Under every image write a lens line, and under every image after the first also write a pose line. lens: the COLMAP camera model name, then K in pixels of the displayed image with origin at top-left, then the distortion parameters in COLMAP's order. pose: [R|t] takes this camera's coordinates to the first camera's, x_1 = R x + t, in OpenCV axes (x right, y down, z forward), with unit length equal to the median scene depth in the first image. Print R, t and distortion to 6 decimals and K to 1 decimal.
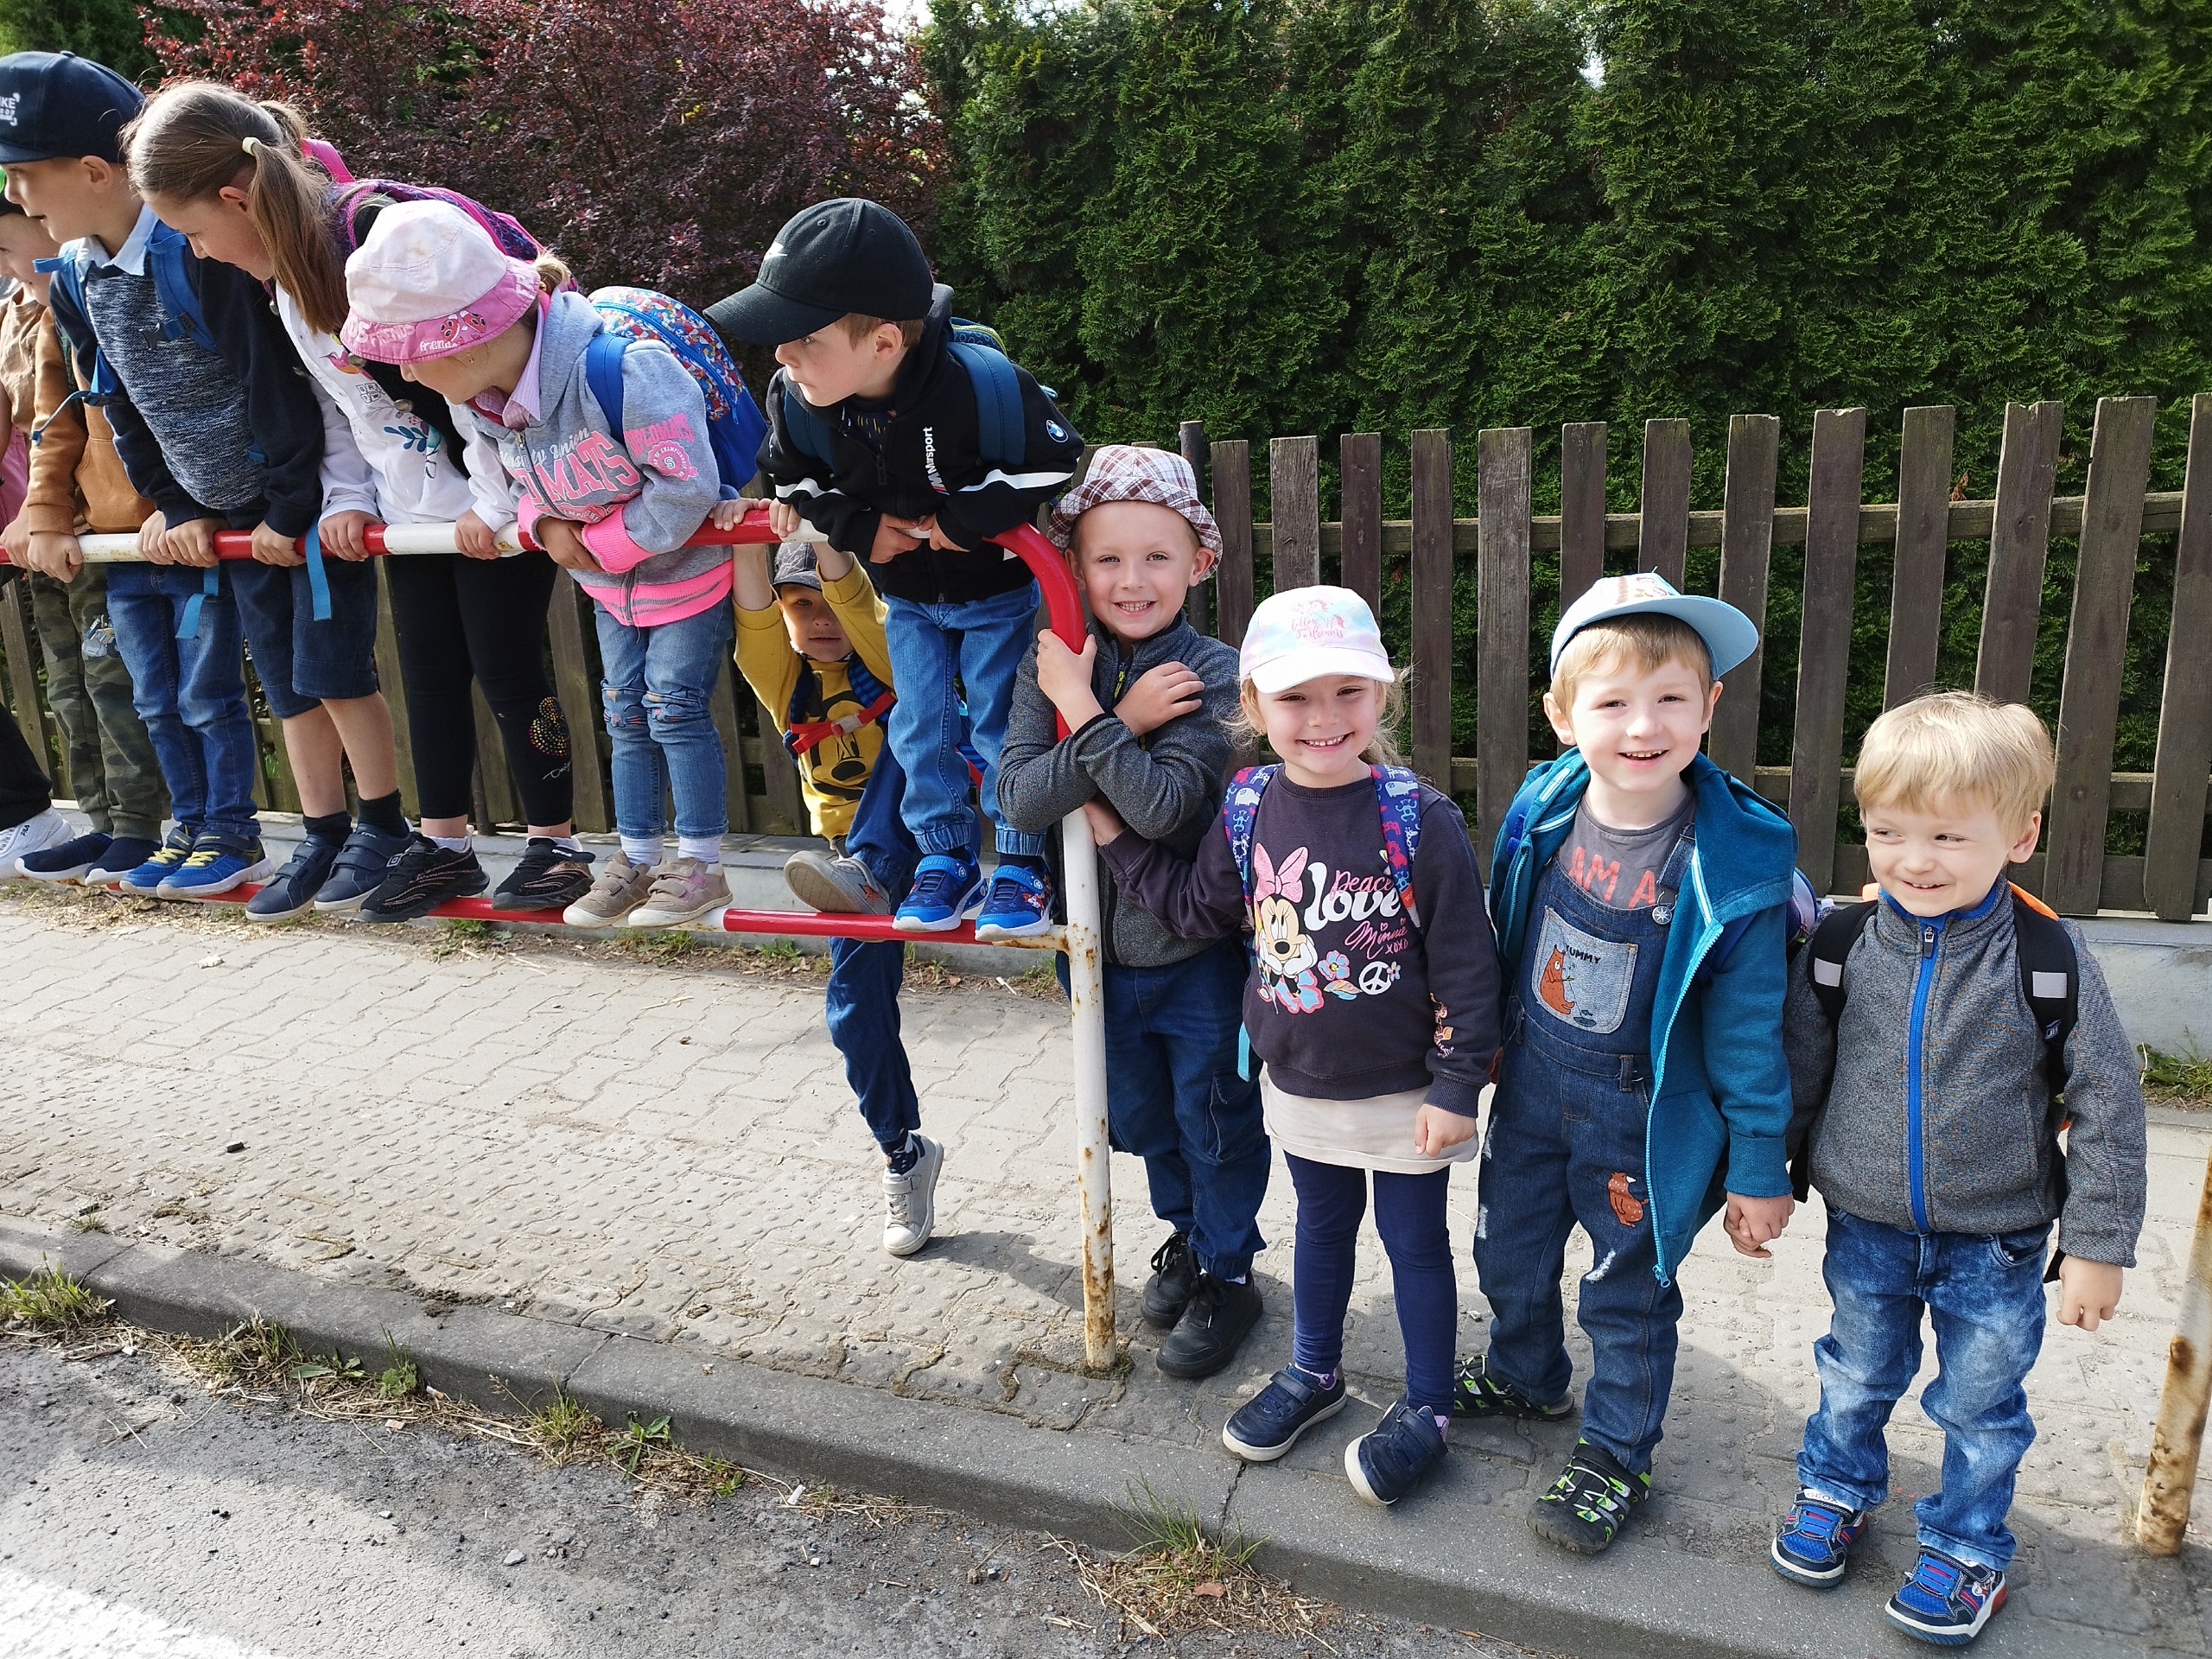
lens RADIAL K [[1586.6, 0, 1106.0], [0, 1586.6, 829.5], [0, 0, 1]] dist [0.008279, -0.010286]
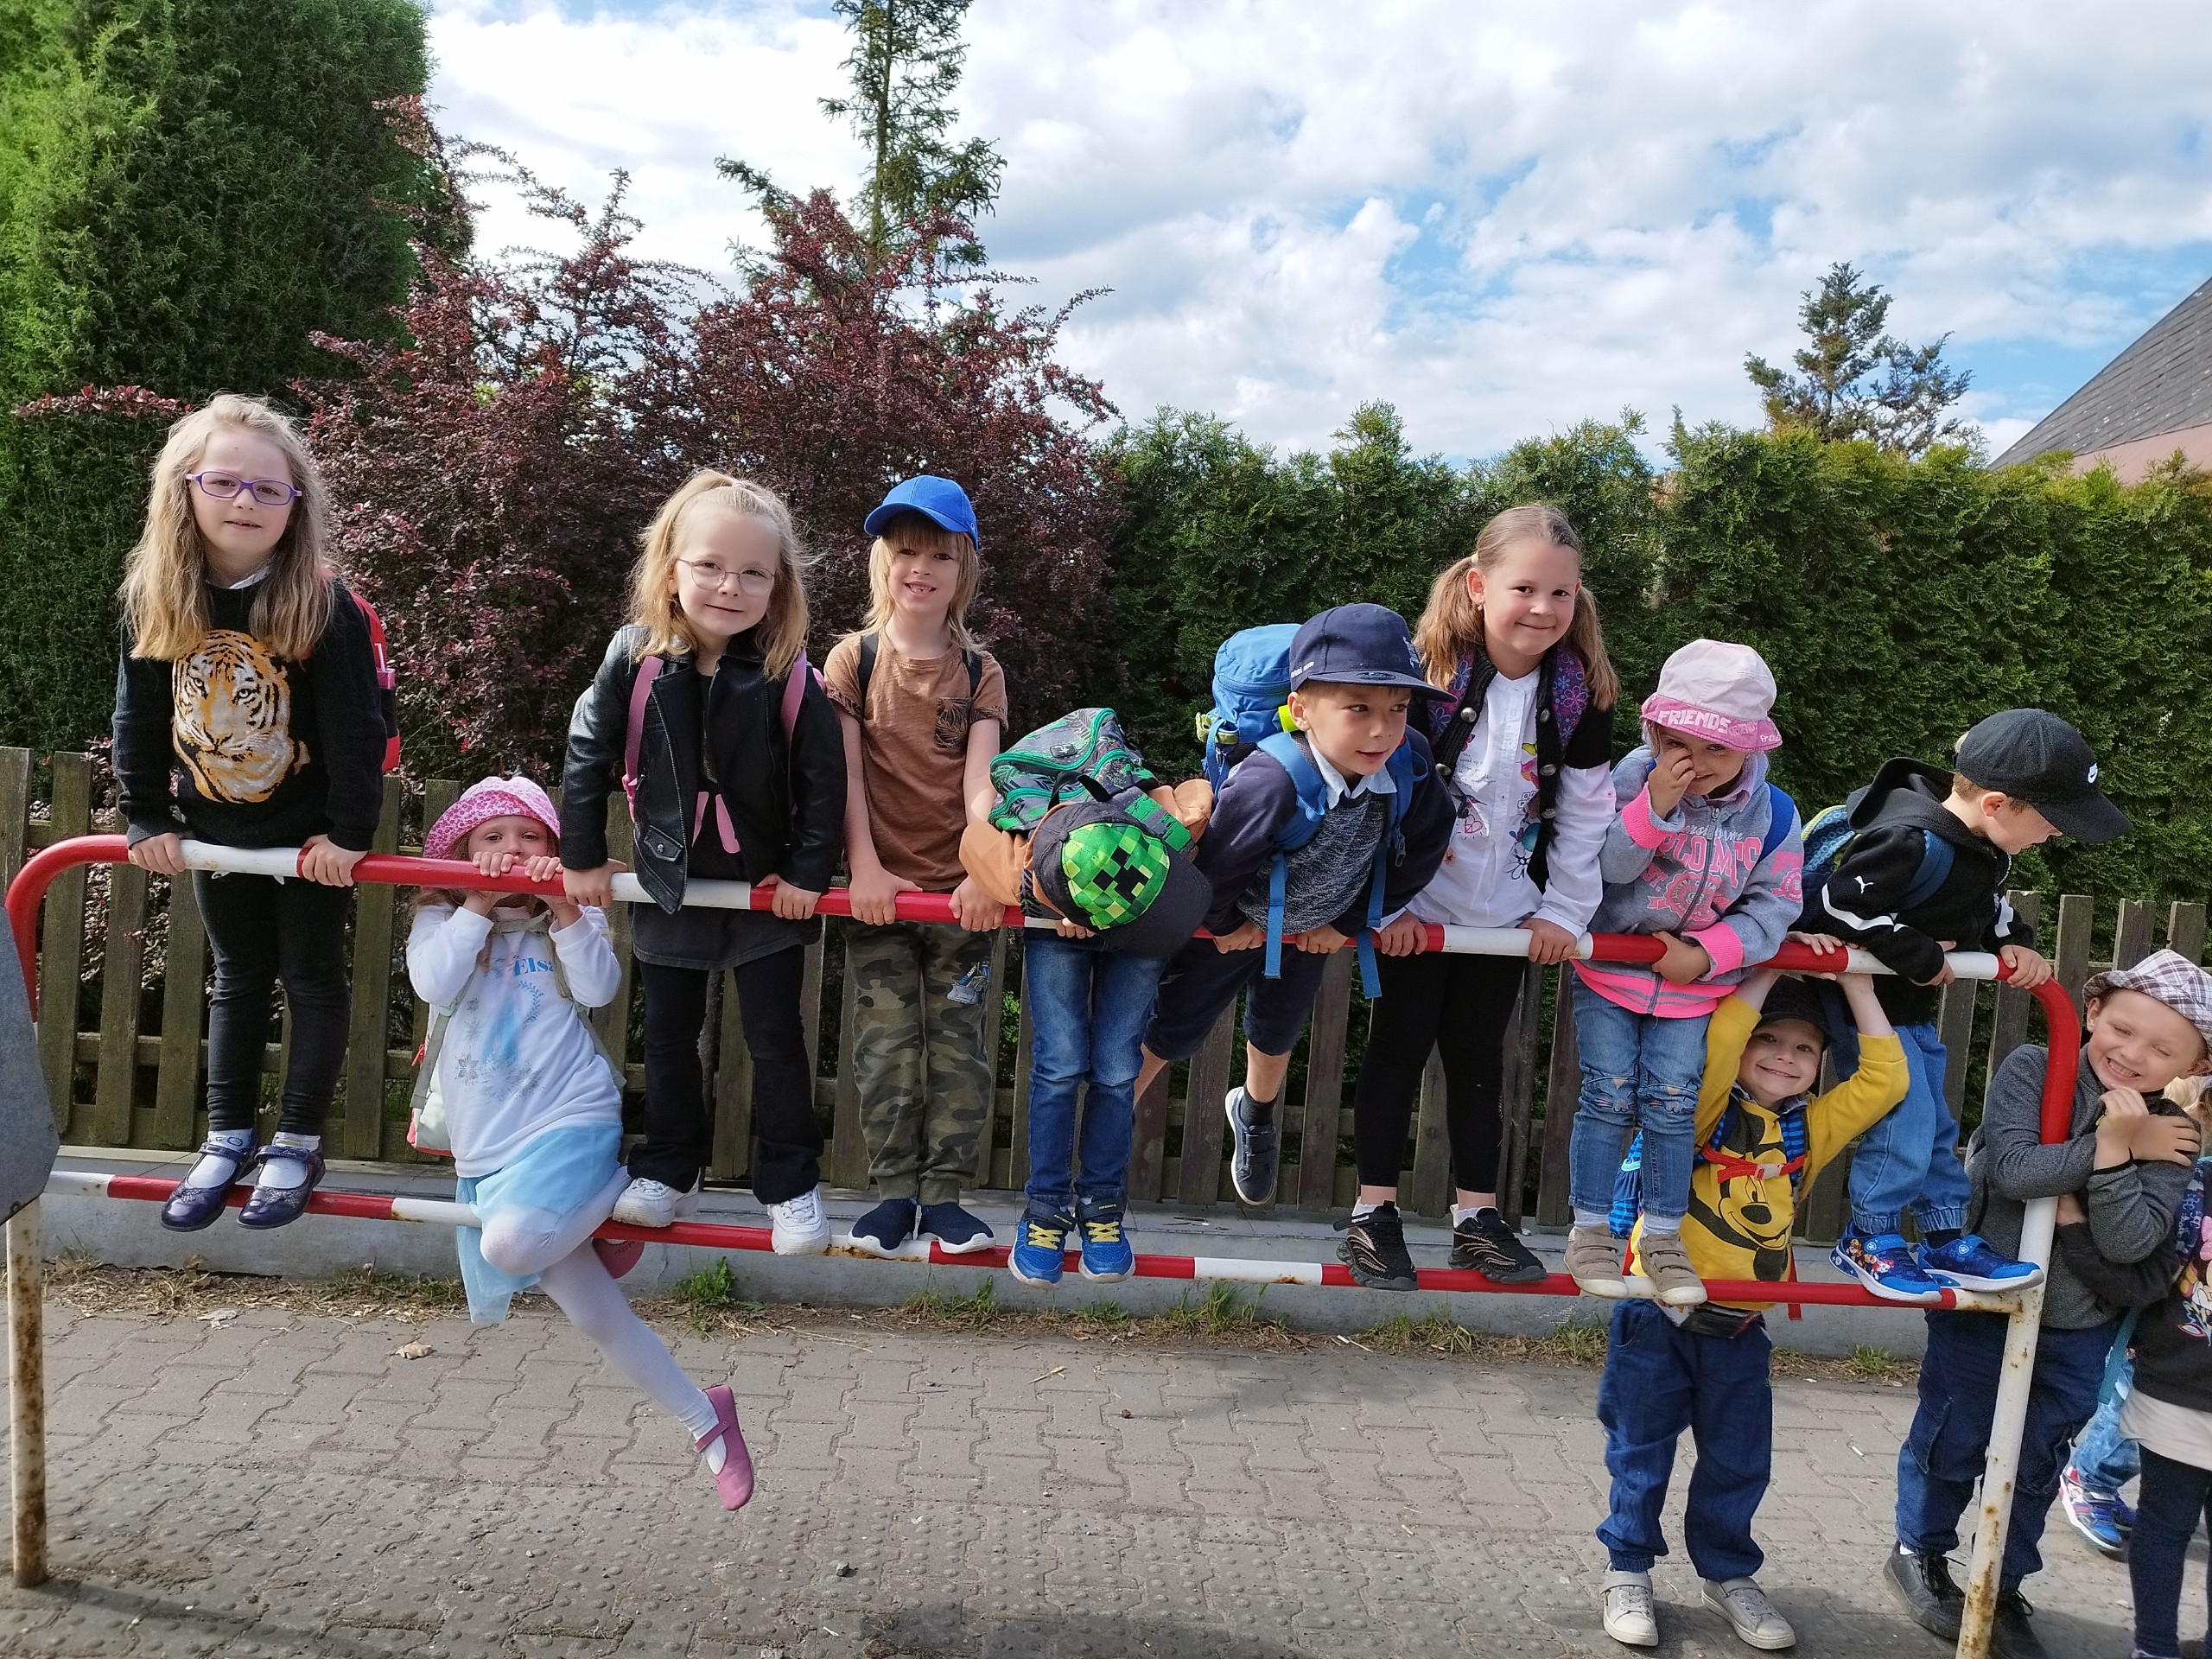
lens RADIAL K [[1586.6, 0, 1106.0], [0, 1586.6, 829.5], [0, 0, 1]] dist [0.008279, -0.010286]
pose [[0.904493, 0.094869, 0.415803, -0.614209], [-0.008919, 0.978940, -0.203951, -0.017469], [-0.426395, 0.180764, 0.886291, 0.061697]]
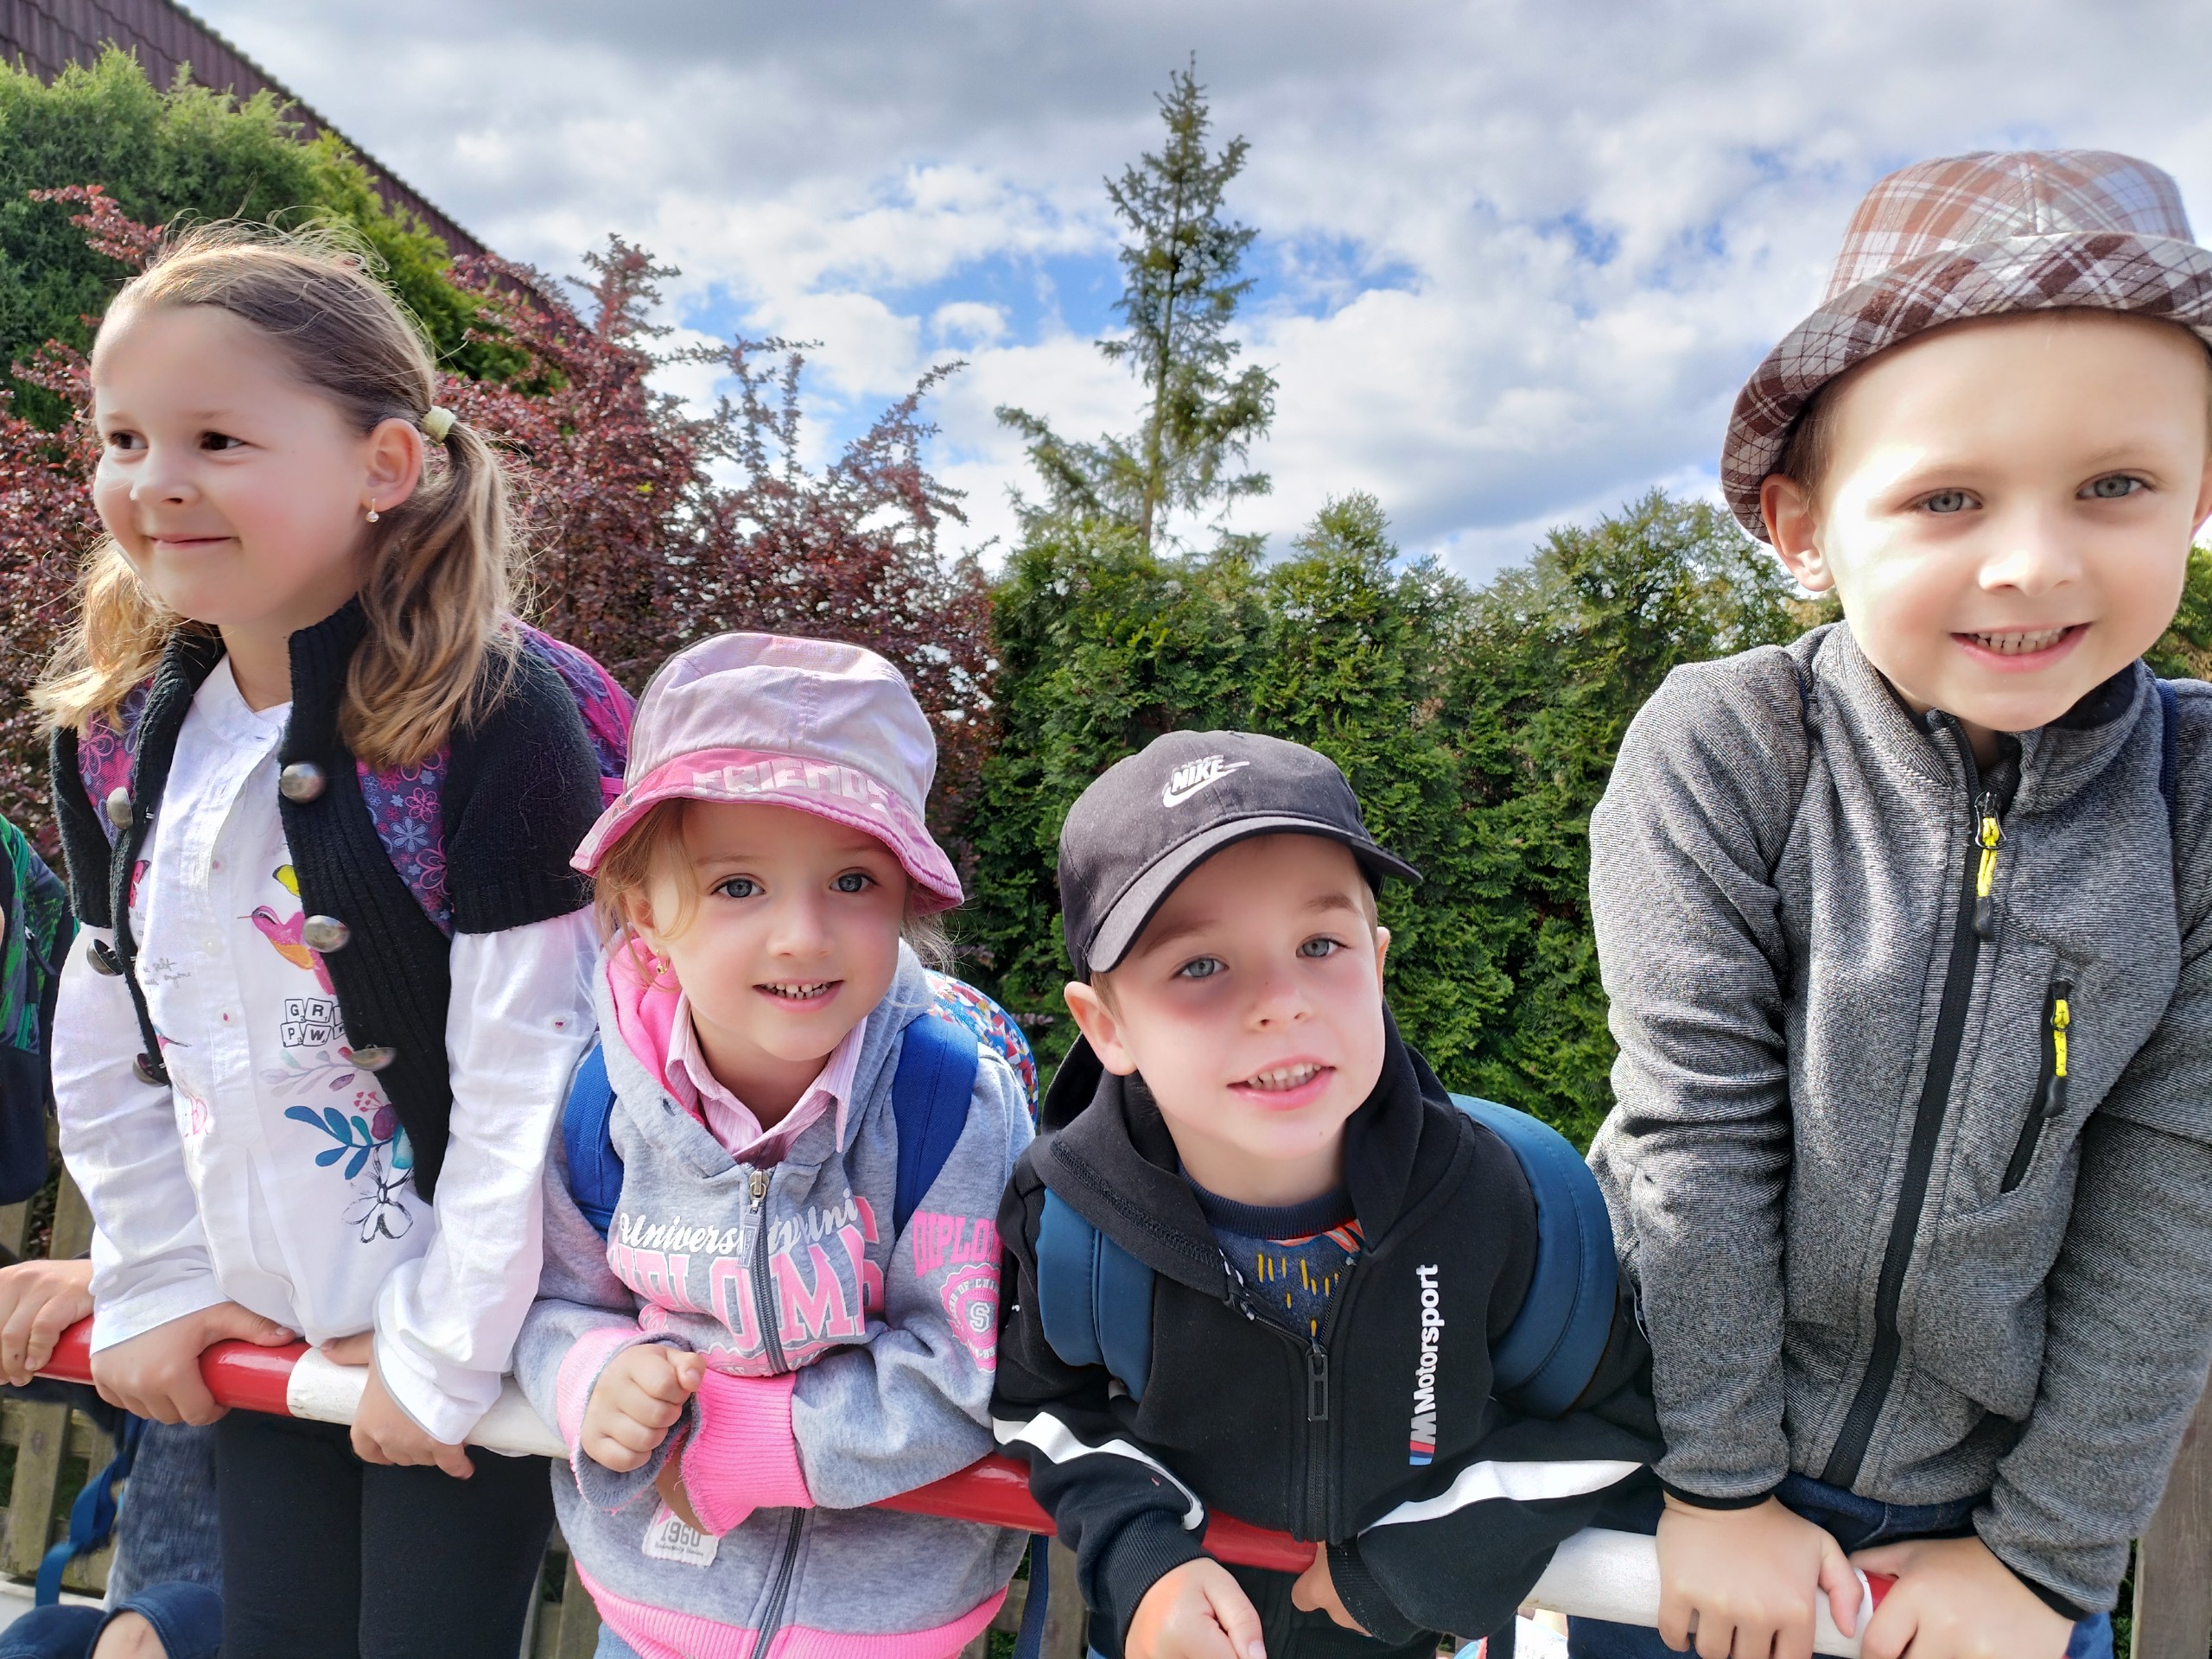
lens RADIAL K [[1591.1, 0, 1128.3], [0, 1591.1, 823.7], [0, 0, 1]] dist [0.046198, -0.096046]
pose [[0.977260, 0.149782, 0.150092, -0.168187], [-0.088229, 0.930885, -0.354497, -0.106263], [-0.192816, 0.333194, 0.922932, 0.282057]]
